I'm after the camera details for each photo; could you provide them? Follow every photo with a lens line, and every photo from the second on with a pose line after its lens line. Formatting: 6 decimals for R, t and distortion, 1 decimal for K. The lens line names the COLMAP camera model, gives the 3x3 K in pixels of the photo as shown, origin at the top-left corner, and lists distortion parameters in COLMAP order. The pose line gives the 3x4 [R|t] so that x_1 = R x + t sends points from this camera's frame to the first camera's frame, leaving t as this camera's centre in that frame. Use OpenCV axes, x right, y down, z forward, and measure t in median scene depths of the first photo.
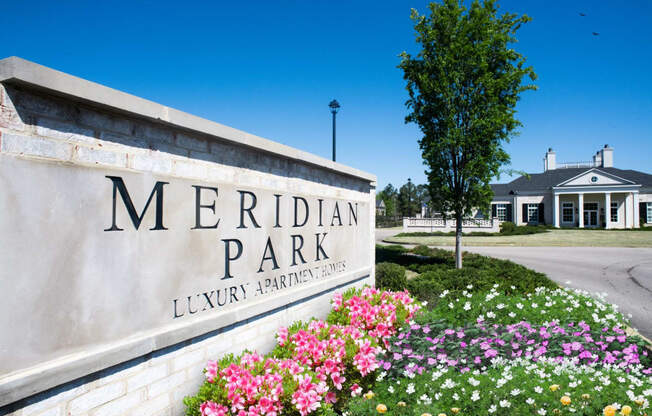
lens RADIAL K [[373.9, 0, 325.7], [0, 373.9, 205.3], [0, 0, 1]] dist [0.002952, 0.002992]
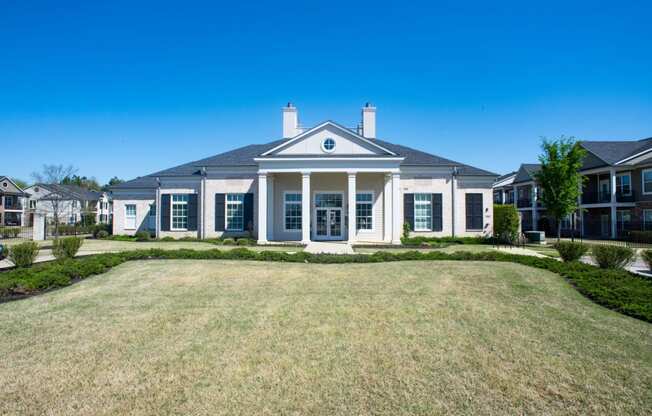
lens RADIAL K [[373.9, 0, 326.8], [0, 373.9, 211.1], [0, 0, 1]] dist [0.002952, 0.002992]
pose [[0.905841, 0.001595, 0.423615, 0.500074], [-0.010935, 0.999748, 0.019618, 0.008404], [-0.423477, -0.022403, 0.905630, 0.549361]]
